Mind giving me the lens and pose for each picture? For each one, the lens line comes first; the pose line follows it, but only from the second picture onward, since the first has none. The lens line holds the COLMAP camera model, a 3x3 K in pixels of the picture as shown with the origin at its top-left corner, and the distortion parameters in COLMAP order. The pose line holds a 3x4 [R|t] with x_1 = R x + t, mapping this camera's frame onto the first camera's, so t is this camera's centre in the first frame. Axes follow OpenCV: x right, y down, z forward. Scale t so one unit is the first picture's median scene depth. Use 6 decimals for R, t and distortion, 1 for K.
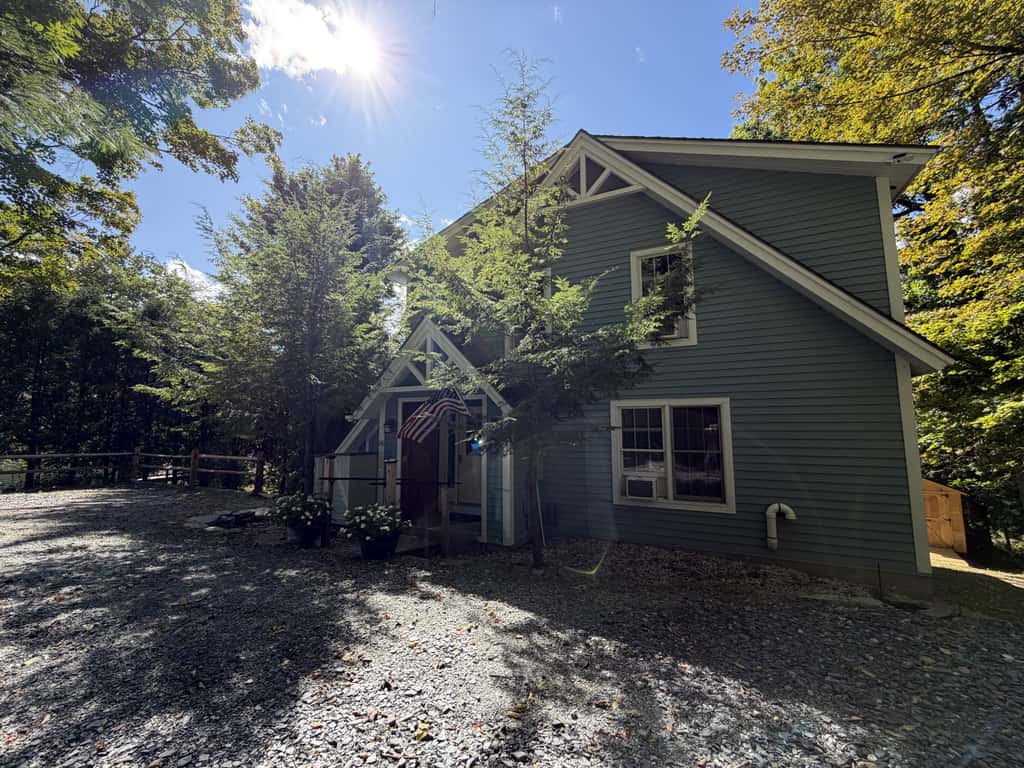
lens RADIAL K [[408.0, 0, 509.6], [0, 408.0, 383.5], [0, 0, 1]] dist [0.000957, -0.000260]
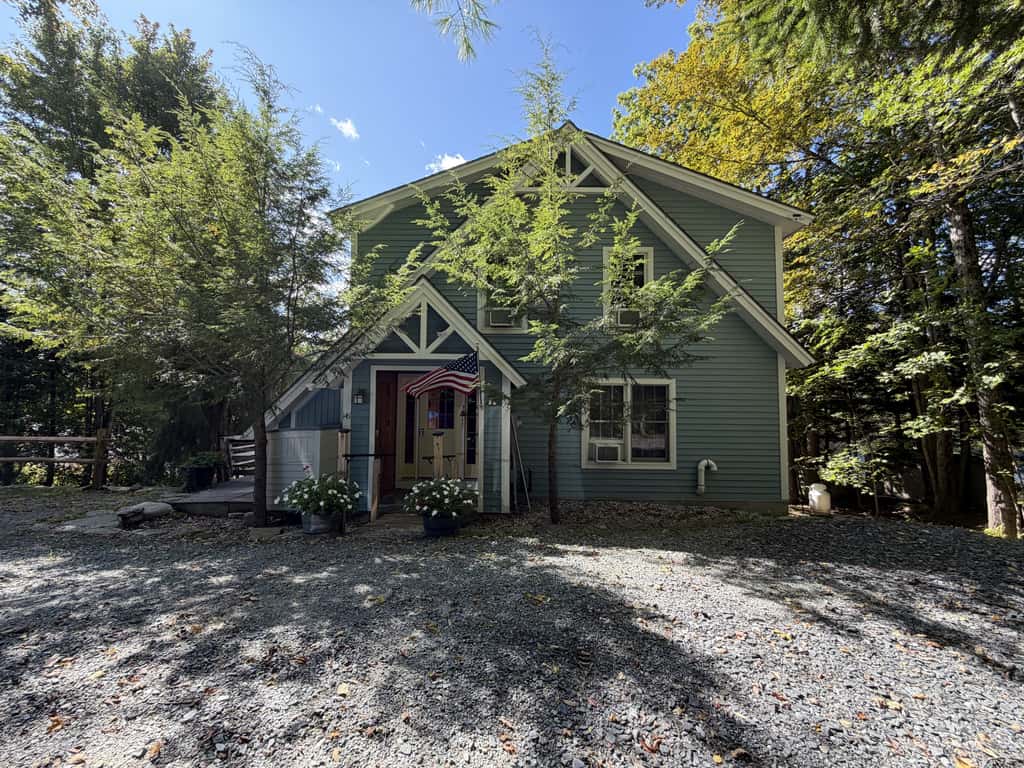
lens RADIAL K [[408.0, 0, 508.6], [0, 408.0, 383.2], [0, 0, 1]] dist [0.000957, -0.000260]
pose [[0.903149, 0.033123, 0.428048, -0.863410], [-0.058099, 0.997277, 0.045414, 0.035881], [-0.425378, -0.065885, 0.902614, 0.147502]]
